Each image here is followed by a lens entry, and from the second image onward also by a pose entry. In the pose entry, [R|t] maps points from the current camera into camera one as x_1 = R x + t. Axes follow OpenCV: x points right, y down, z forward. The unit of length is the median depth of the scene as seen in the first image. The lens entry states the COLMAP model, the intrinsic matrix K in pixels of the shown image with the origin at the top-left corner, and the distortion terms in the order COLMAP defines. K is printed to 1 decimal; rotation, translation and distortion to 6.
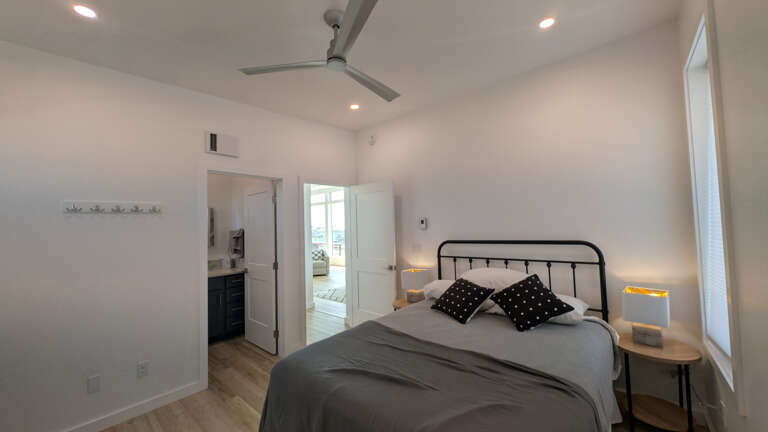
lens RADIAL K [[288.0, 0, 384.0], [0, 288.0, 216.0], [0, 0, 1]] dist [0.000239, -0.000149]
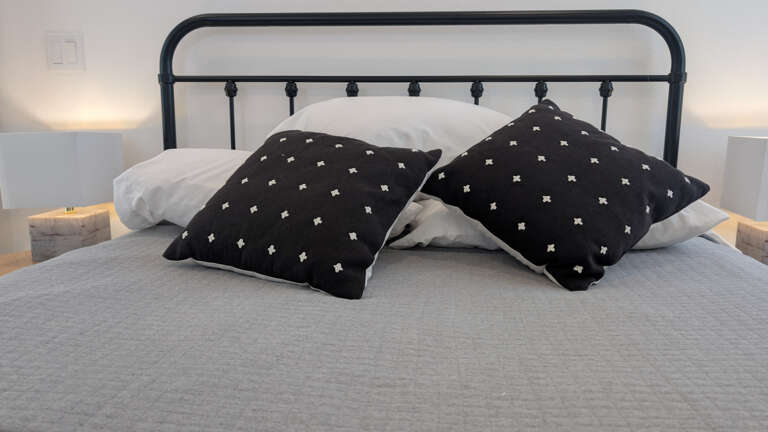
lens RADIAL K [[544.8, 0, 384.0], [0, 544.8, 216.0], [0, 0, 1]] dist [0.001443, 0.000687]
pose [[0.787453, -0.056633, 0.613767, 0.046395], [-0.058660, 0.984365, 0.166089, 0.229820], [-0.613577, -0.166790, 0.771819, 0.638788]]
